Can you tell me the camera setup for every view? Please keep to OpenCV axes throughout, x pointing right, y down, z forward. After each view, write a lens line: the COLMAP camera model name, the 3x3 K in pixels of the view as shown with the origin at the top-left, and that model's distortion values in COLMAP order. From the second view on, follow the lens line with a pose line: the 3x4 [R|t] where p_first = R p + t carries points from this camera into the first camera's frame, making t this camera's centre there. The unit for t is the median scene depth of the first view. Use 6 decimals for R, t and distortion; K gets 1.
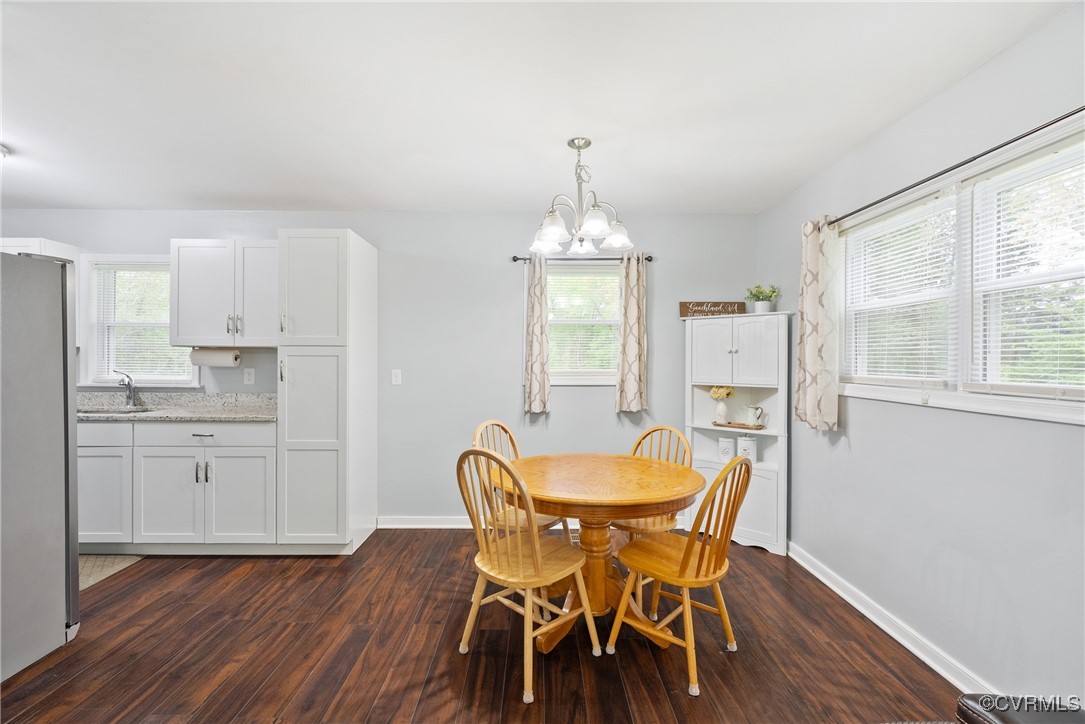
lens RADIAL K [[489.2, 0, 540.4], [0, 489.2, 357.7], [0, 0, 1]] dist [-0.010673, 0.001063]
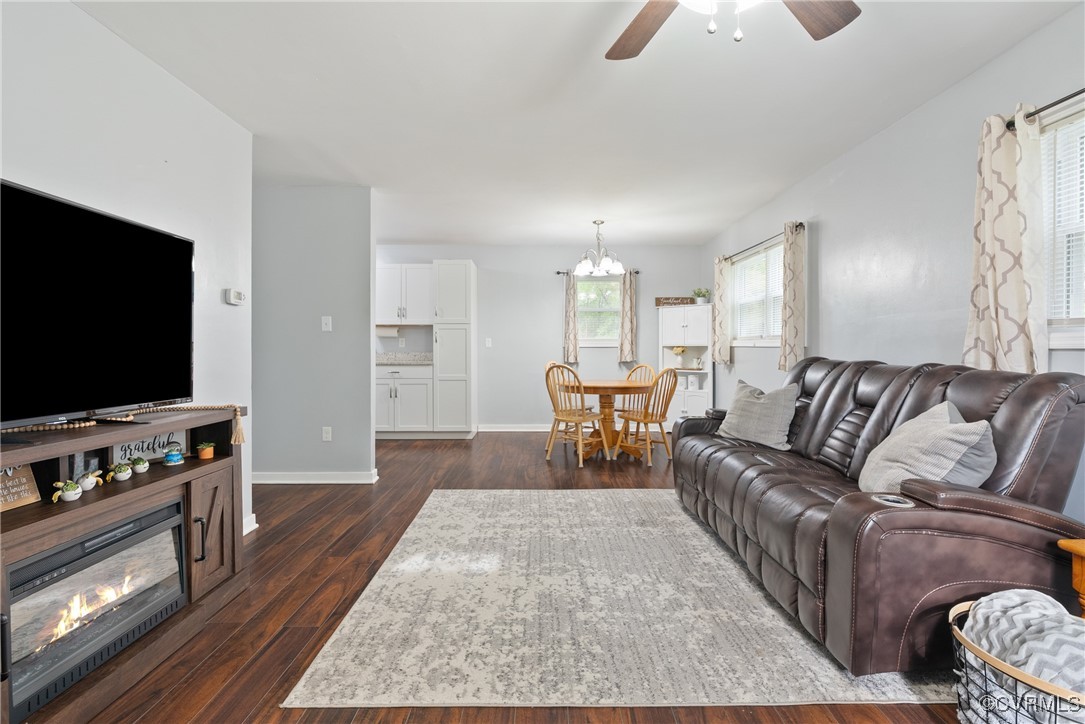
lens RADIAL K [[502.3, 0, 542.7], [0, 502.3, 349.0], [0, 0, 1]] dist [-0.015179, 0.009482]
pose [[0.999974, -0.005627, -0.004493, -0.107317], [0.005656, 0.999963, 0.006430, 0.055335], [0.004457, -0.006455, 0.999969, -0.806917]]
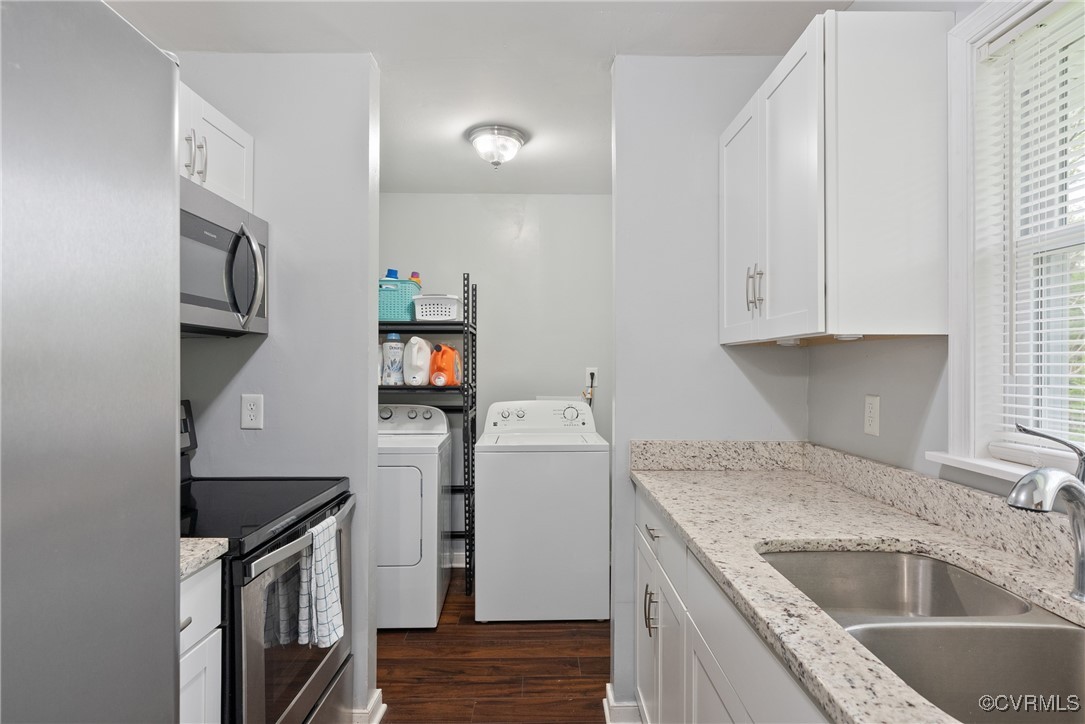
lens RADIAL K [[595.8, 0, 545.0], [0, 595.8, 365.9], [0, 0, 1]] dist [0.000497, 0.001410]
pose [[-0.000304, -0.004795, -0.999988, -0.614250], [-0.001012, 0.999988, -0.004794, -0.000588], [0.999999, 0.001010, -0.000308, 0.801059]]
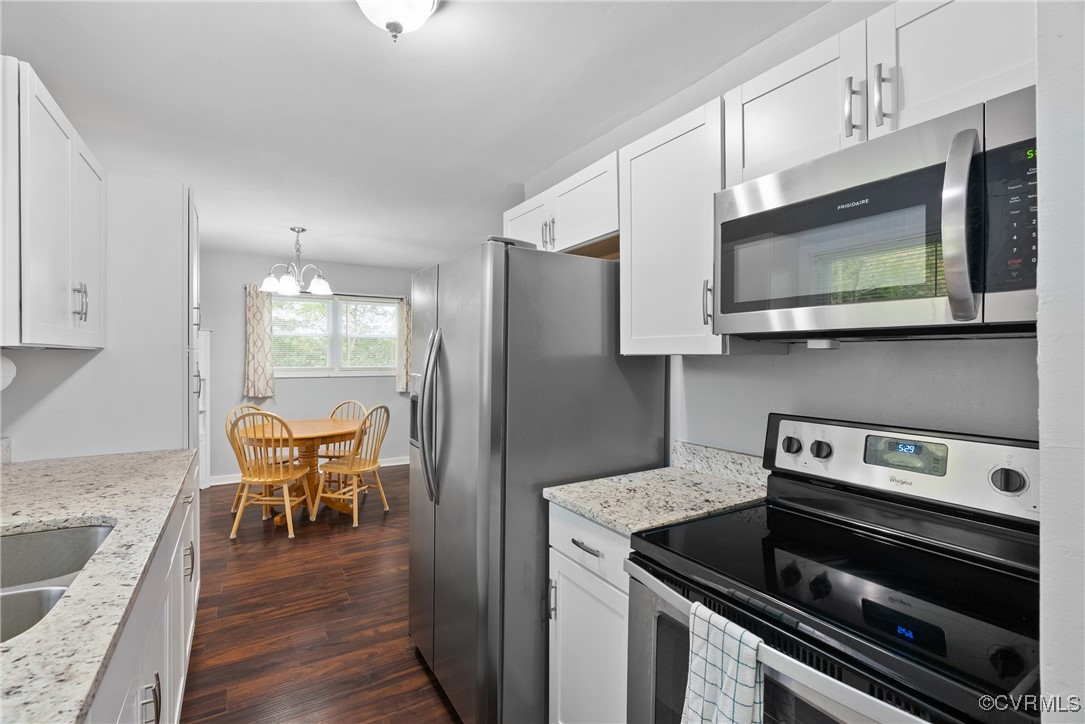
lens RADIAL K [[489.2, 0, 540.4], [0, 489.2, 357.7], [0, 0, 1]] dist [-0.010673, 0.001063]
pose [[-0.512909, -0.007960, 0.858406, -1.278863], [-0.007524, 0.999960, 0.004777, -0.018378], [-0.858410, -0.004008, -0.512949, 0.841906]]
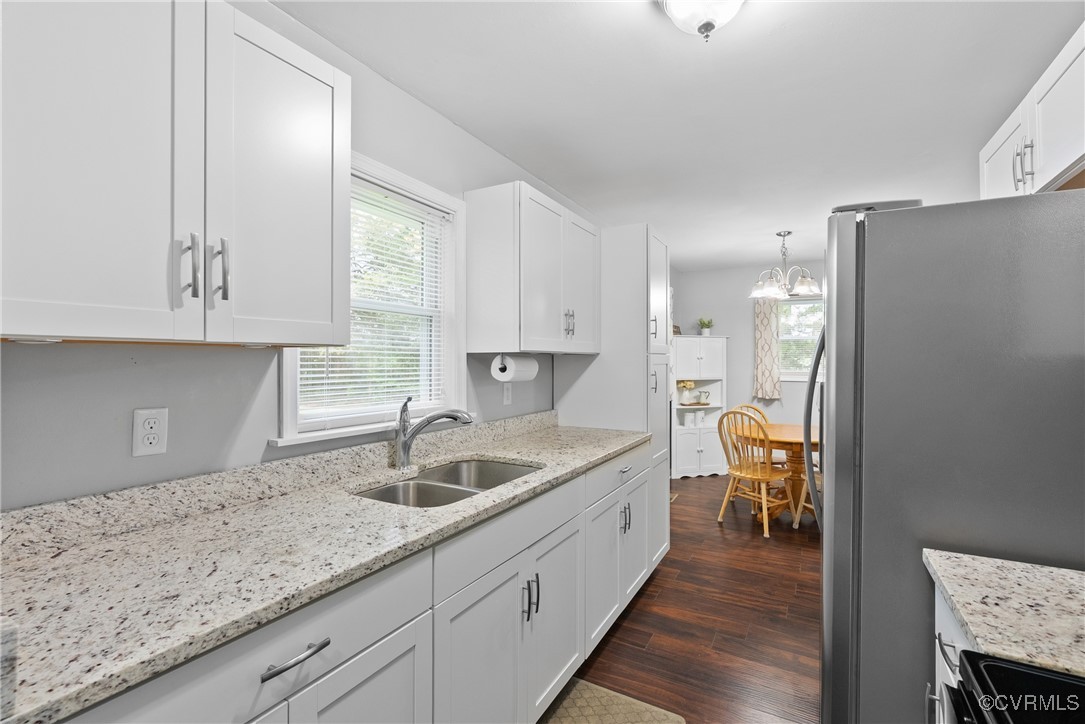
lens RADIAL K [[489.2, 0, 540.4], [0, 489.2, 357.7], [0, 0, 1]] dist [-0.010673, 0.001063]
pose [[0.501015, 0.000289, 0.865439, -1.284168], [-0.002630, 0.999996, 0.001188, -0.016559], [-0.865435, -0.002872, 0.501013, 0.656061]]
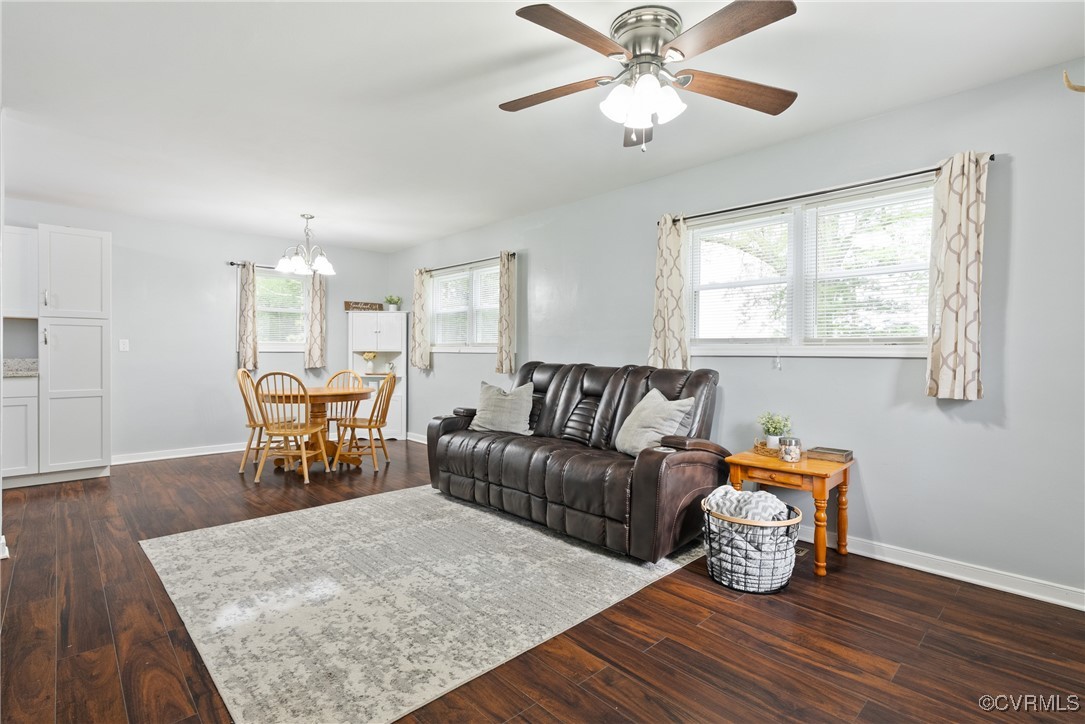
lens RADIAL K [[514.7, 0, 541.8], [0, 514.7, 356.9], [0, 0, 1]] dist [-0.001405, -0.000027]
pose [[0.728679, -0.005501, 0.684833, -0.454636], [-0.004107, 0.999915, 0.012402, 0.052872], [-0.684843, -0.011850, 0.728594, -0.775080]]
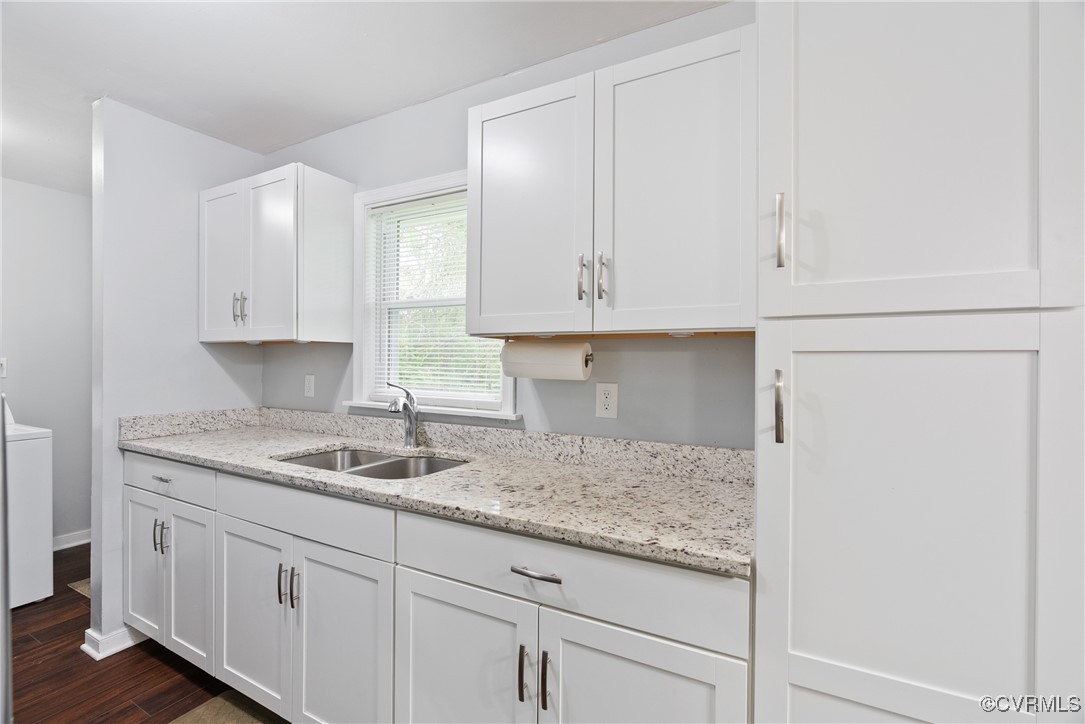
lens RADIAL K [[489.2, 0, 540.4], [0, 489.2, 357.7], [0, 0, 1]] dist [-0.010673, 0.001063]
pose [[0.868295, -0.001305, -0.496046, -0.458101], [-0.001698, 0.999983, -0.005602, 0.000108], [0.496045, 0.005706, 0.868278, 0.615761]]
